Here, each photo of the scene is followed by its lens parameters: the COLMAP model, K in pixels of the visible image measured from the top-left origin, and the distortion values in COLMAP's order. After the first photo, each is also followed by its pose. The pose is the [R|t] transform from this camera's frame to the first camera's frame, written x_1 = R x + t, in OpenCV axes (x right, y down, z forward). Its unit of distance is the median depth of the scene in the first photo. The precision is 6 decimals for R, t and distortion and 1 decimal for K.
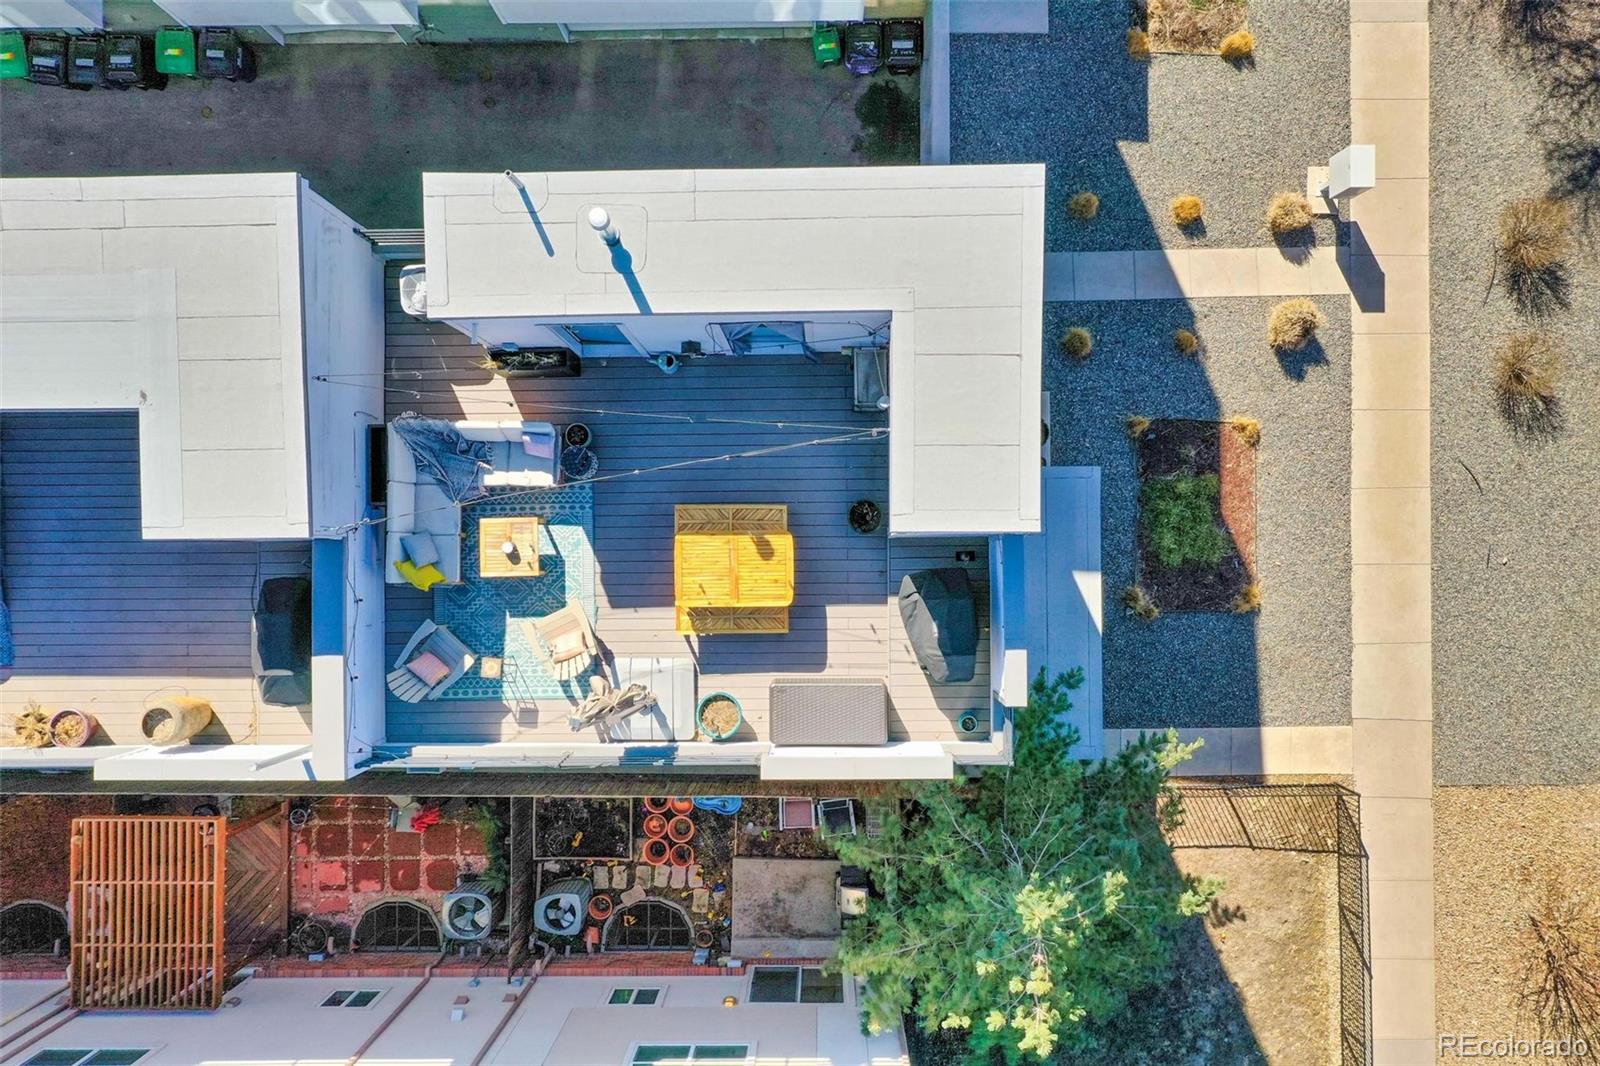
lens RADIAL K [[1301.5, 0, 791.3], [0, 1301.5, 531.3], [0, 0, 1]] dist [0.036511, -0.014093]
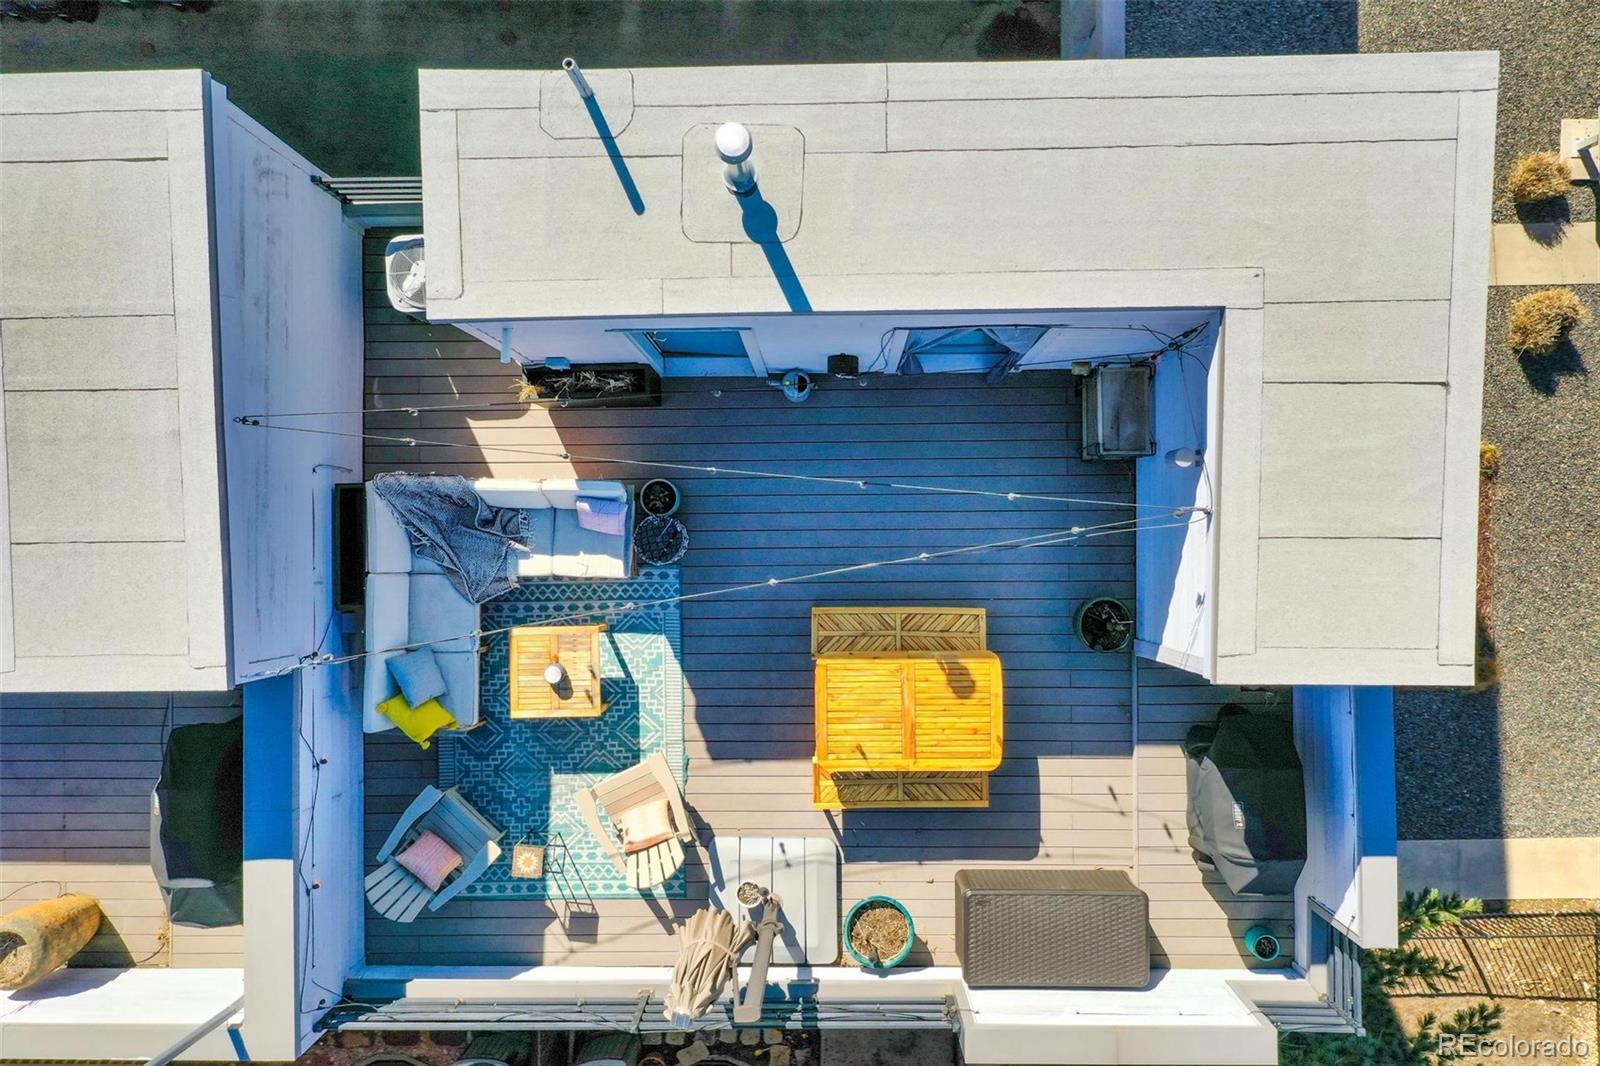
lens RADIAL K [[1301.5, 0, 798.7], [0, 1301.5, 533.0], [0, 0, 1]] dist [0.036511, -0.014093]
pose [[0.999996, 0.000279, 0.002894, -0.075892], [-0.000297, 0.999980, 0.006250, -0.047422], [-0.002892, -0.006251, 0.999976, 0.275211]]
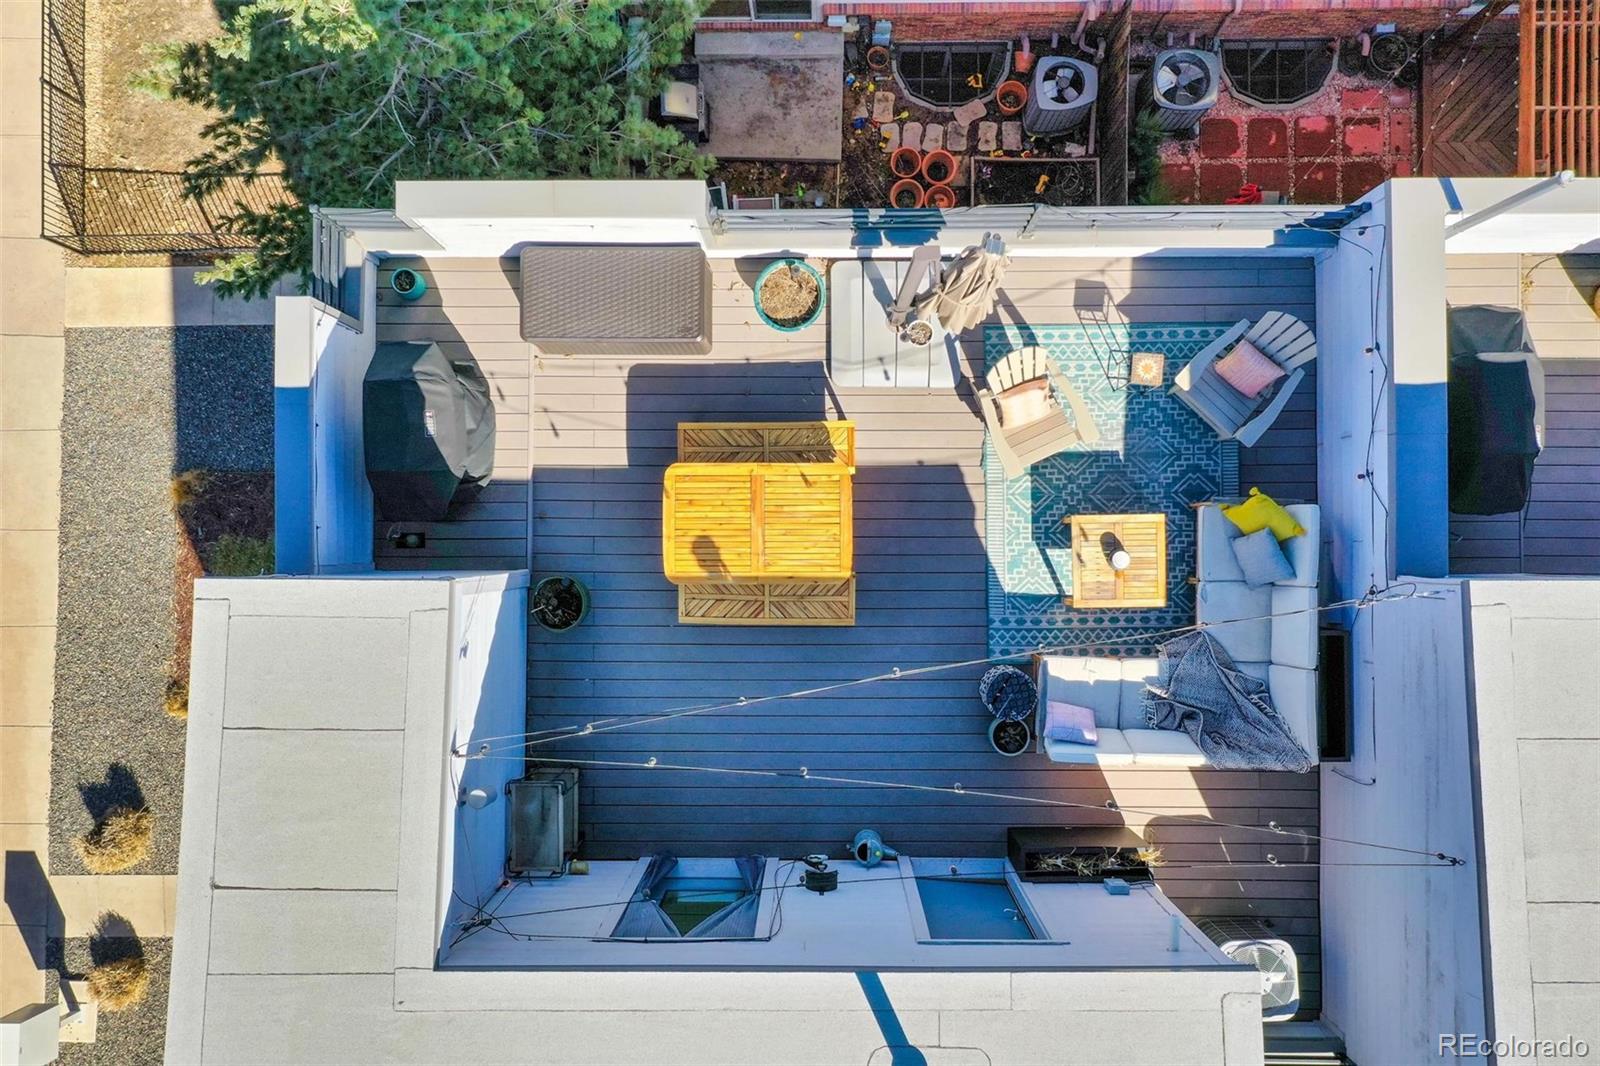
lens RADIAL K [[1301.5, 0, 804.3], [0, 1301.5, 526.5], [0, 0, 1]] dist [0.036511, -0.014093]
pose [[-0.999124, -0.007496, 0.041182, -0.070373], [0.008987, -0.999306, 0.036161, 0.003499], [0.040883, 0.036500, 0.998497, 0.283503]]
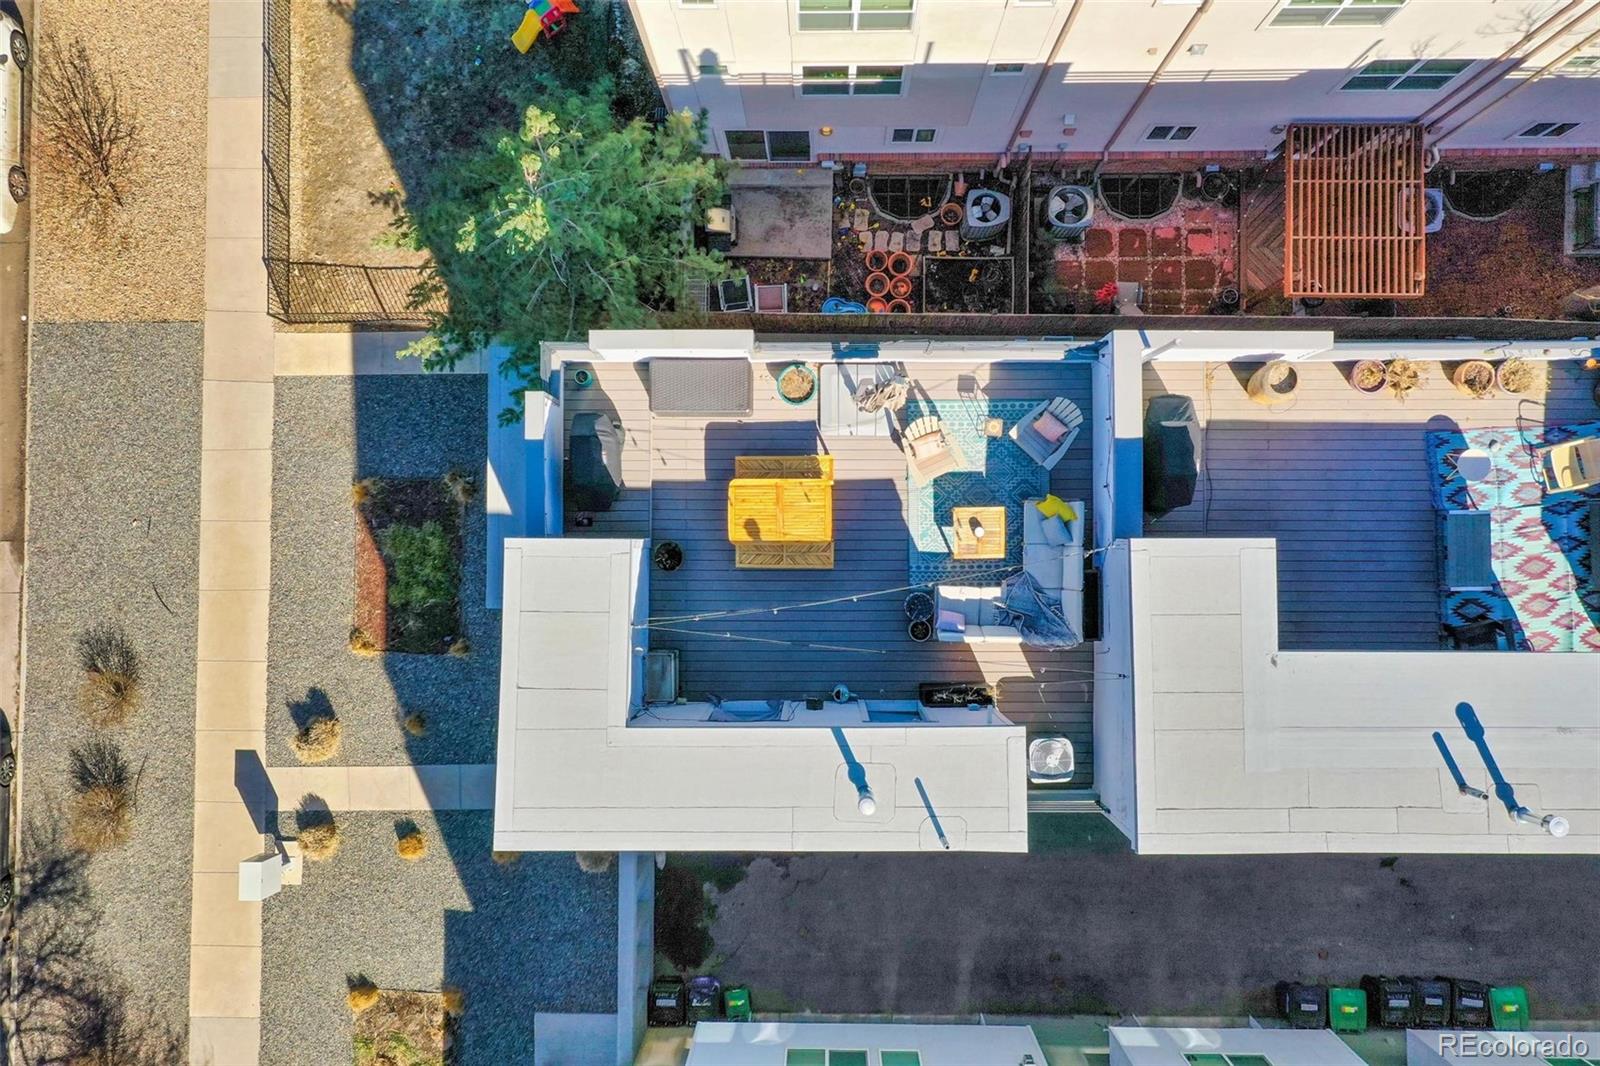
lens RADIAL K [[1301.5, 0, 814.8], [0, 1301.5, 526.9], [0, 0, 1]] dist [0.036511, -0.014093]
pose [[-0.999434, -0.007272, 0.032835, -0.085682], [0.008445, -0.999326, 0.035731, -0.019376], [0.032553, 0.035988, 0.998822, -0.112837]]
